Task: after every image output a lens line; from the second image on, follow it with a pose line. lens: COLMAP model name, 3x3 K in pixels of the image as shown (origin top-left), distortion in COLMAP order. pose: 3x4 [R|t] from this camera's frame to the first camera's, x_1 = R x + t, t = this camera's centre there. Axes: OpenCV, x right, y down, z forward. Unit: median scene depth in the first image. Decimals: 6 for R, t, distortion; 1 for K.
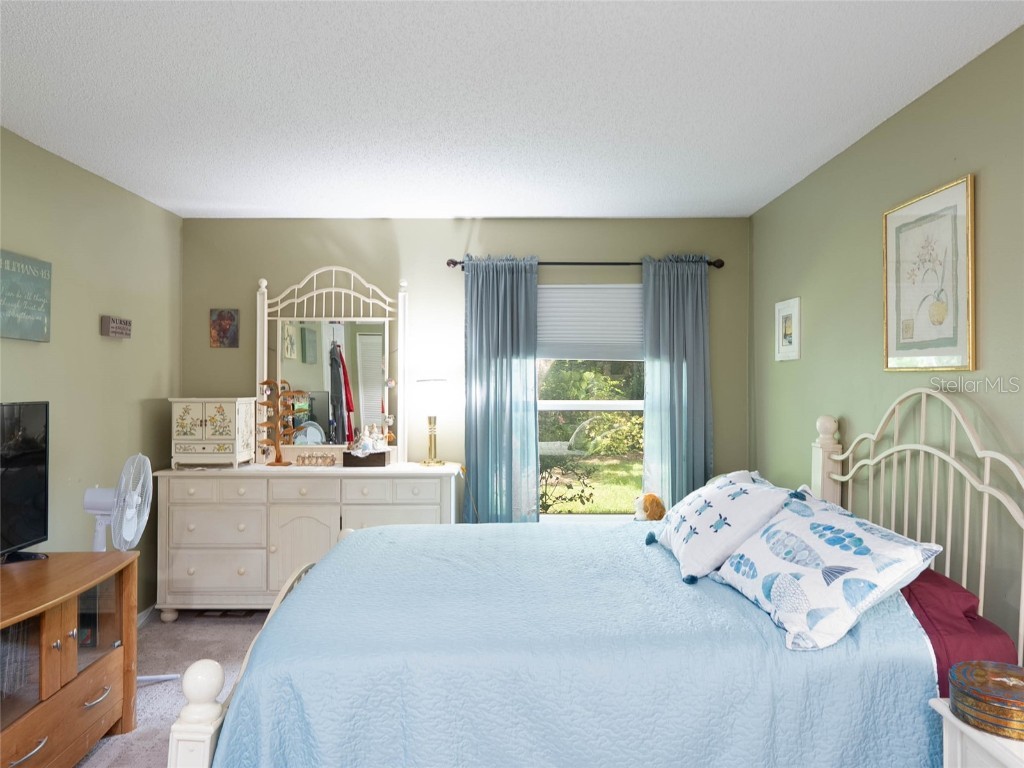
lens RADIAL K [[686.2, 0, 511.6], [0, 686.2, 382.9], [0, 0, 1]] dist [0.006317, 0.003027]
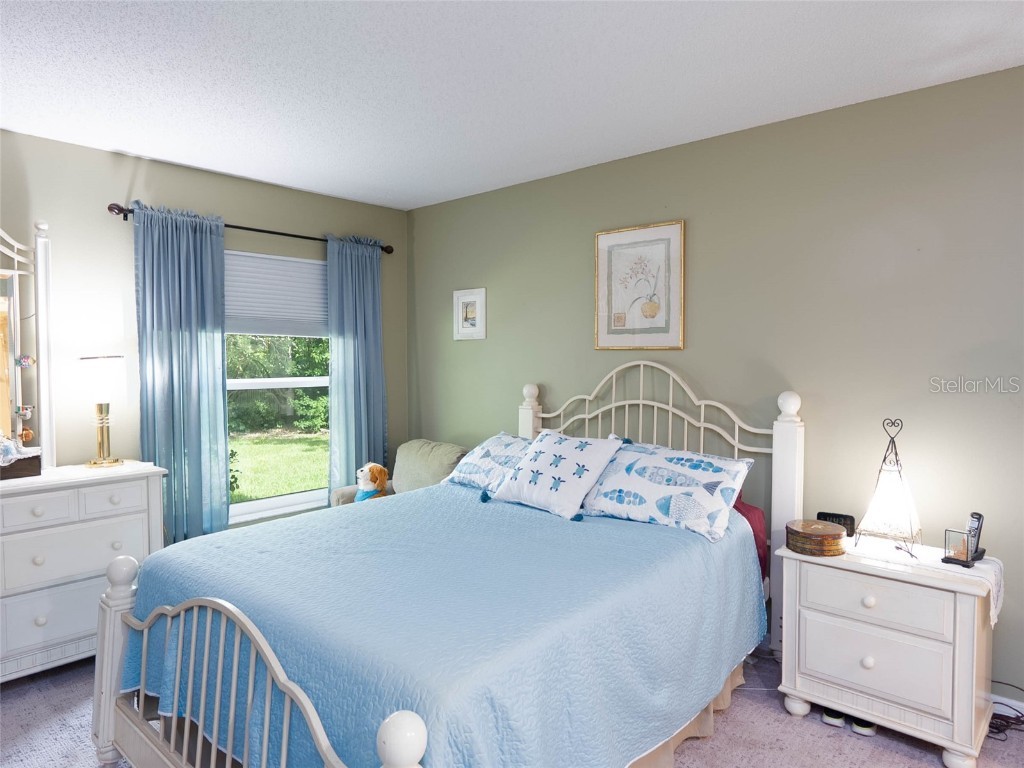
lens RADIAL K [[647.6, 0, 512.3], [0, 647.6, 383.2], [0, 0, 1]] dist [-0.000676, -0.002188]
pose [[0.675304, -0.031742, 0.736856, -0.351054], [0.005440, 0.999261, 0.038060, 0.000330], [-0.737519, -0.021694, 0.674977, 0.163563]]
